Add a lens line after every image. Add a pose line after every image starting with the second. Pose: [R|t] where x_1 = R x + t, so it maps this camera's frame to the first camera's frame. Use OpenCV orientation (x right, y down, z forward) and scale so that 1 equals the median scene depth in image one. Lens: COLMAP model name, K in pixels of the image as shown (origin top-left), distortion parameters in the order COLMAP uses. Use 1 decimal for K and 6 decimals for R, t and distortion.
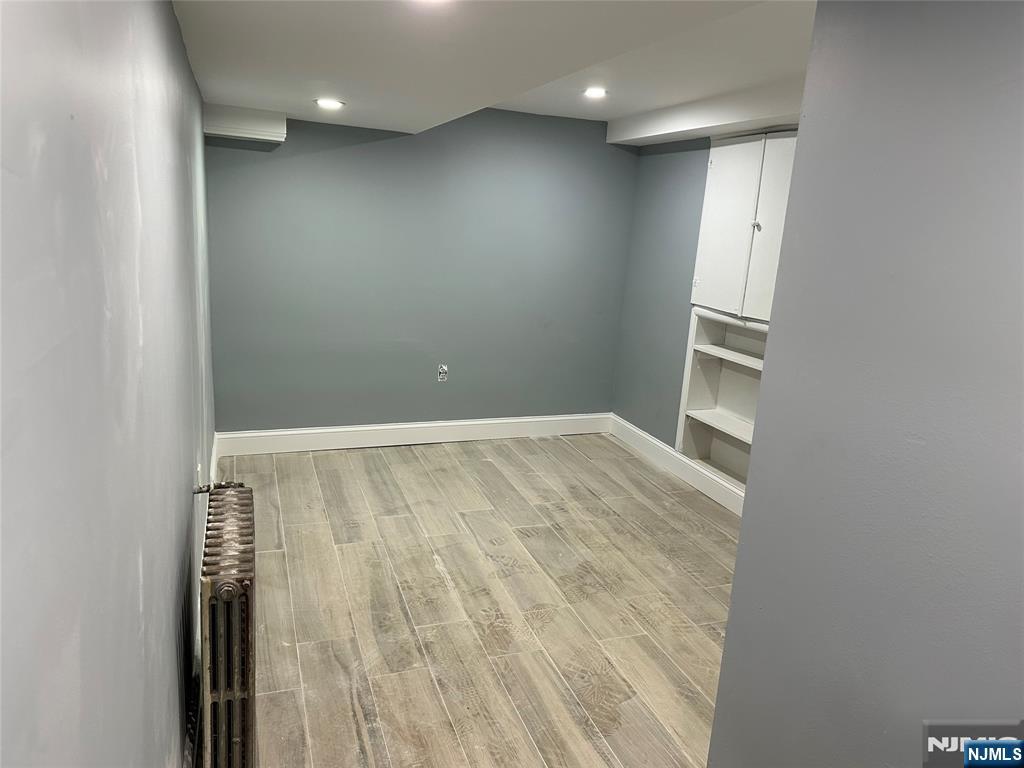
lens RADIAL K [[720.1, 0, 510.9], [0, 720.1, 383.3], [0, 0, 1]] dist [0.011554, -0.039712]
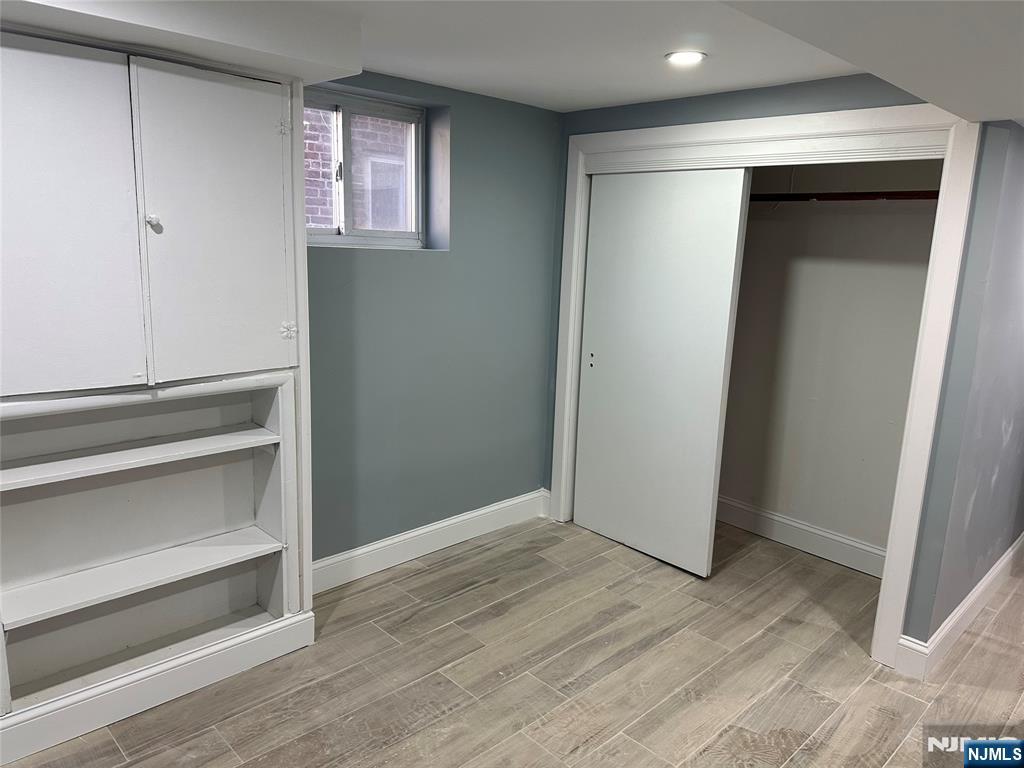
lens RADIAL K [[720.1, 0, 509.9], [0, 720.1, 379.6], [0, 0, 1]] dist [0.011554, -0.039712]
pose [[-0.399300, -0.249051, 0.882345, -0.356278], [0.156094, 0.929879, 0.333107, -0.298396], [-0.903435, 0.270738, -0.332425, 1.159448]]
